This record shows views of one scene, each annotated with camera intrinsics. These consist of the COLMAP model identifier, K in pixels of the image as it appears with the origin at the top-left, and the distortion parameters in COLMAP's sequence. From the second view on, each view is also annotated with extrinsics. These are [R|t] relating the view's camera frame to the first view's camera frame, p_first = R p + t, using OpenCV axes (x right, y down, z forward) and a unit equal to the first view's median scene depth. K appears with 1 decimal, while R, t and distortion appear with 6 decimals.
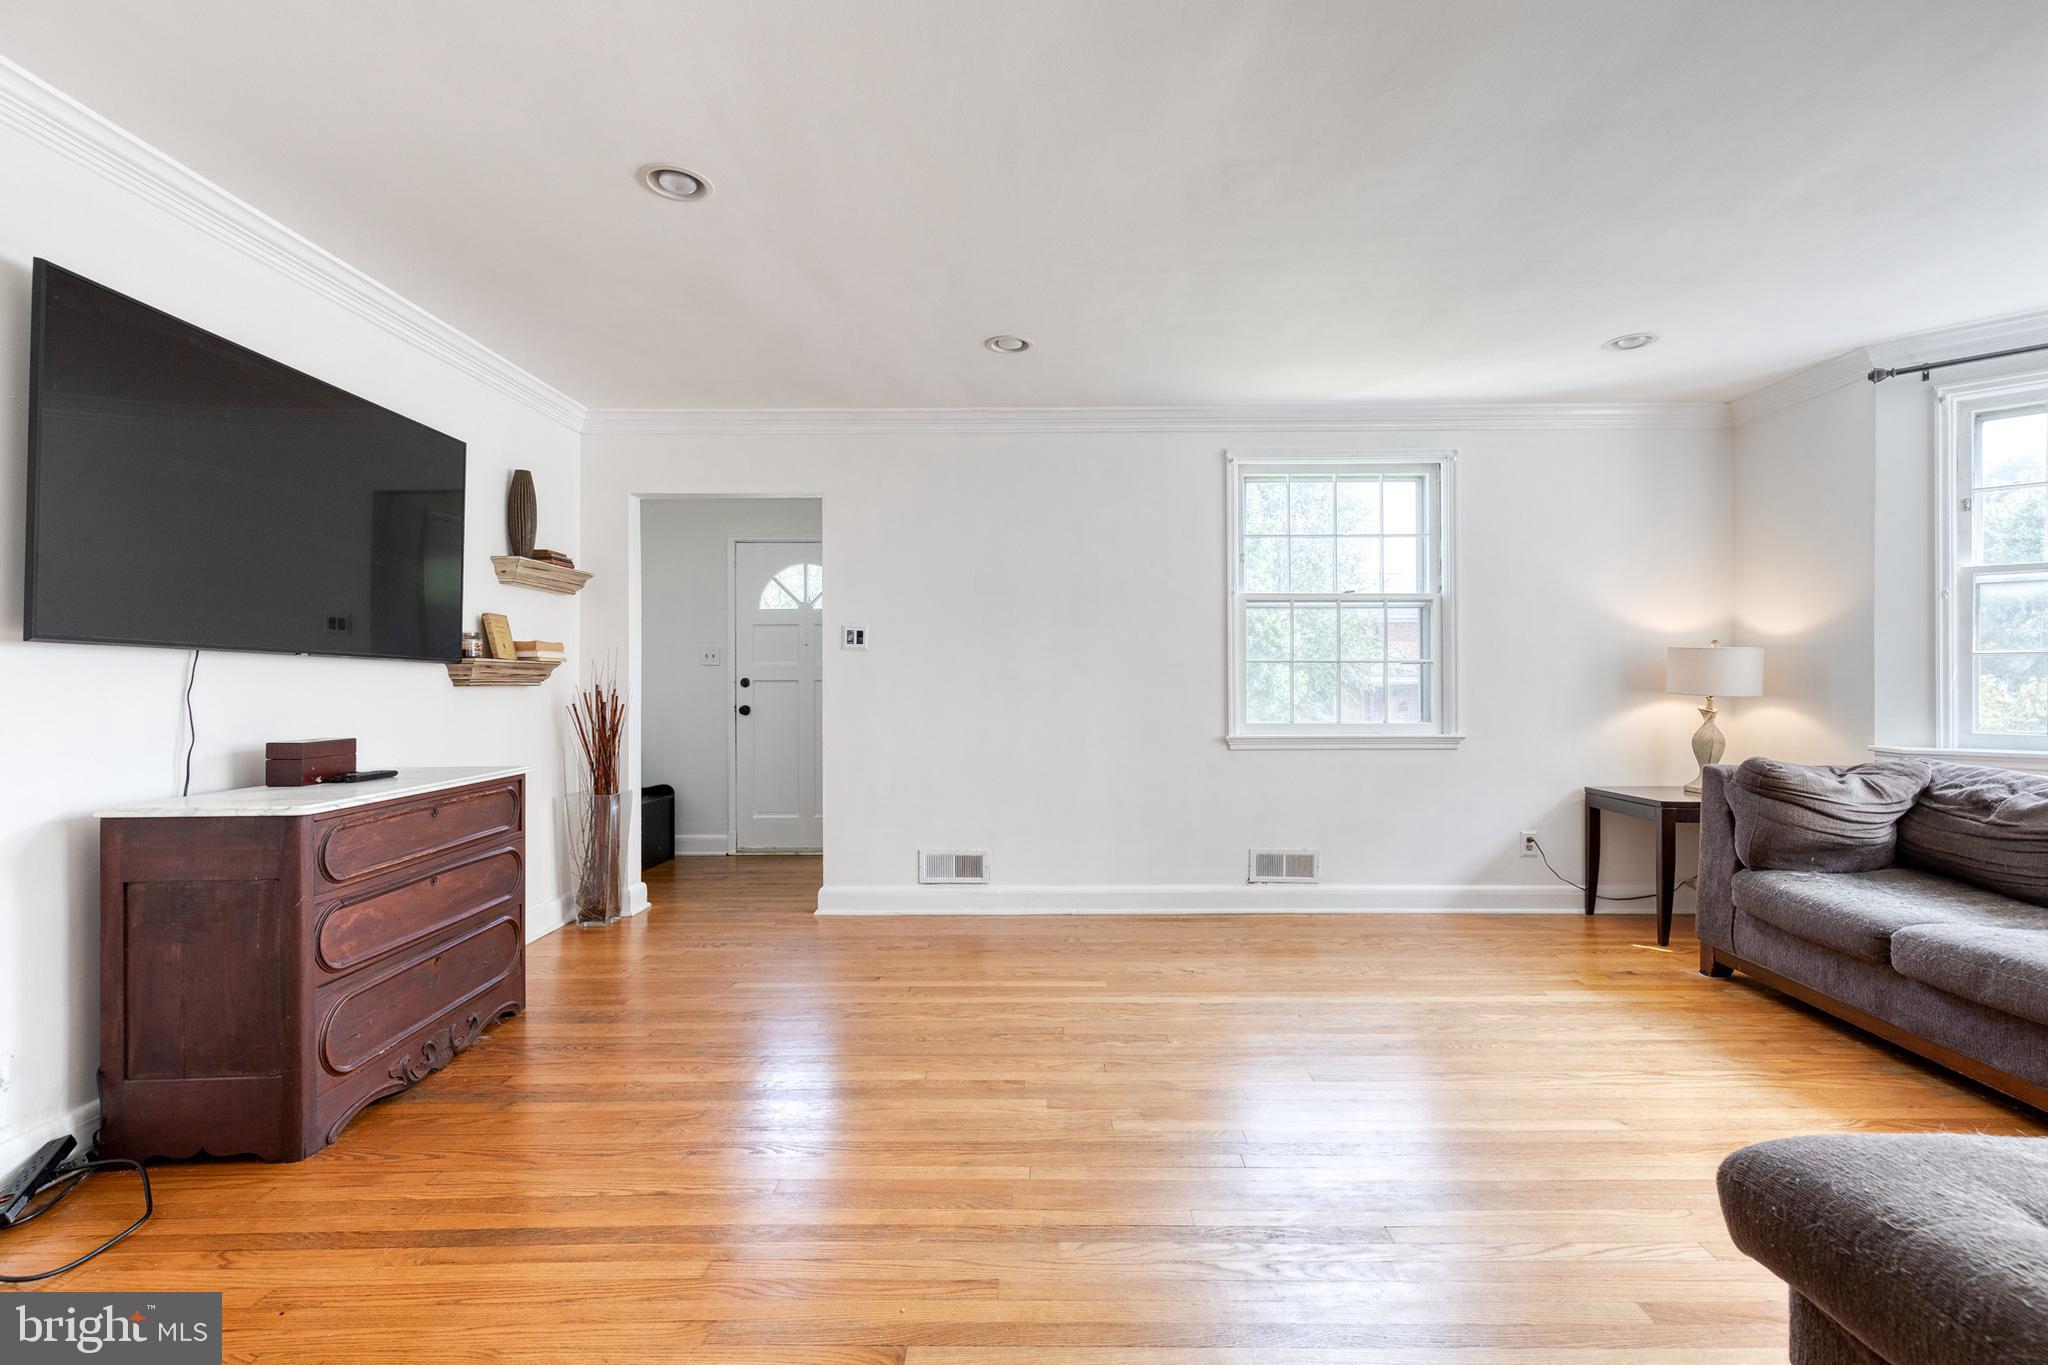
lens RADIAL K [[904.9, 0, 1024.0], [0, 904.9, 682.5], [0, 0, 1]] dist [0.002802, 0.000482]
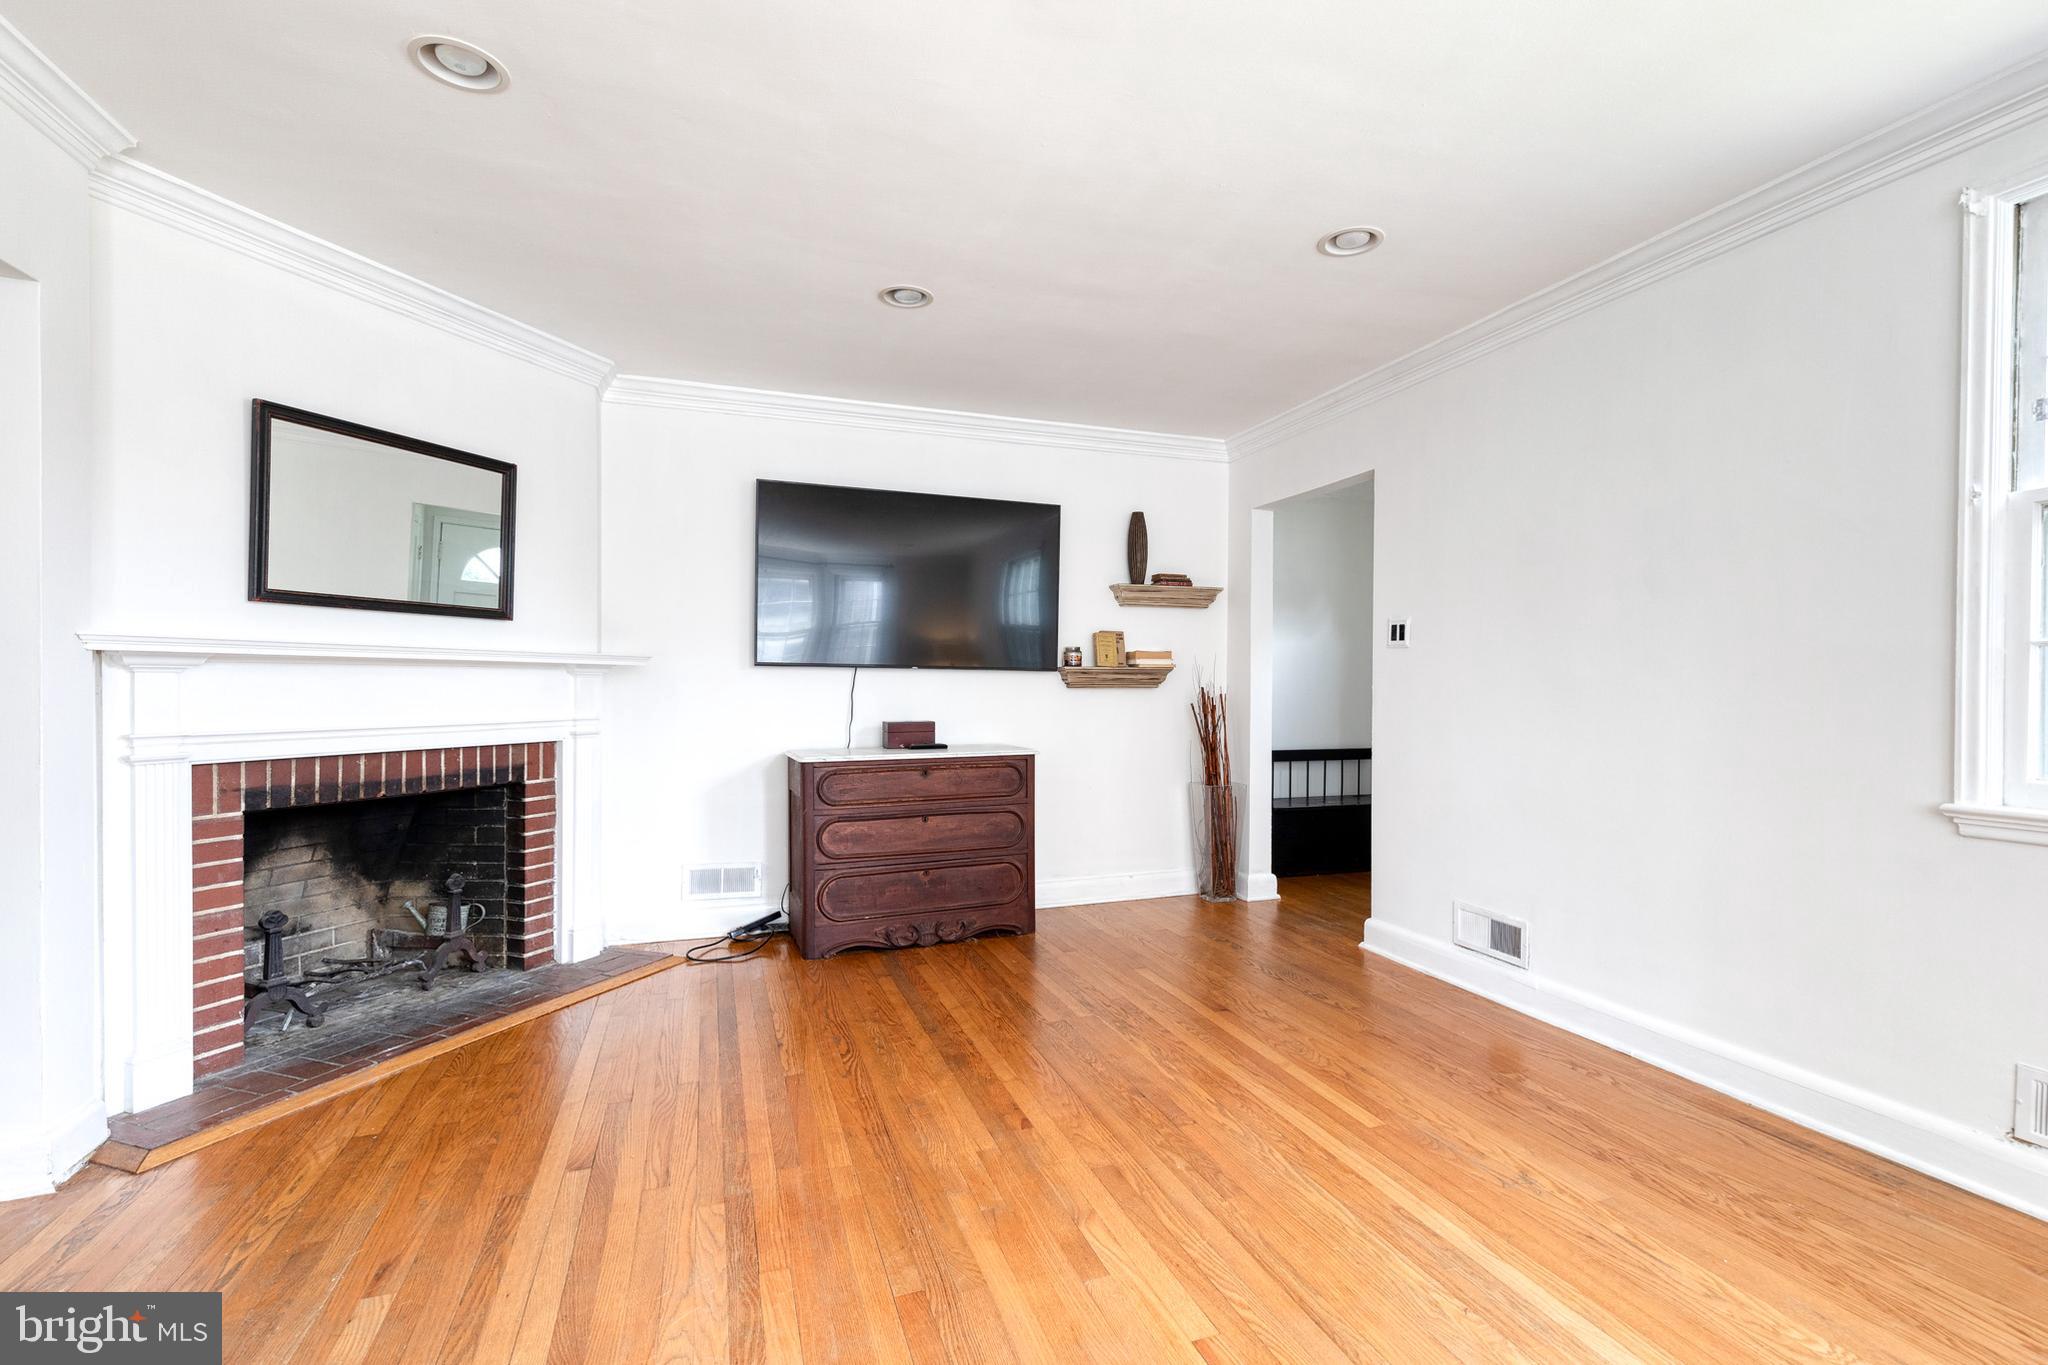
lens RADIAL K [[911.8, 0, 1058.4], [0, 911.8, 684.6], [0, 0, 1]] dist [0.000862, -0.000117]
pose [[0.367338, 0.003858, -0.930079, 0.619184], [-0.000353, 0.999992, 0.004009, -0.006048], [0.930087, -0.001144, 0.367337, 0.495939]]
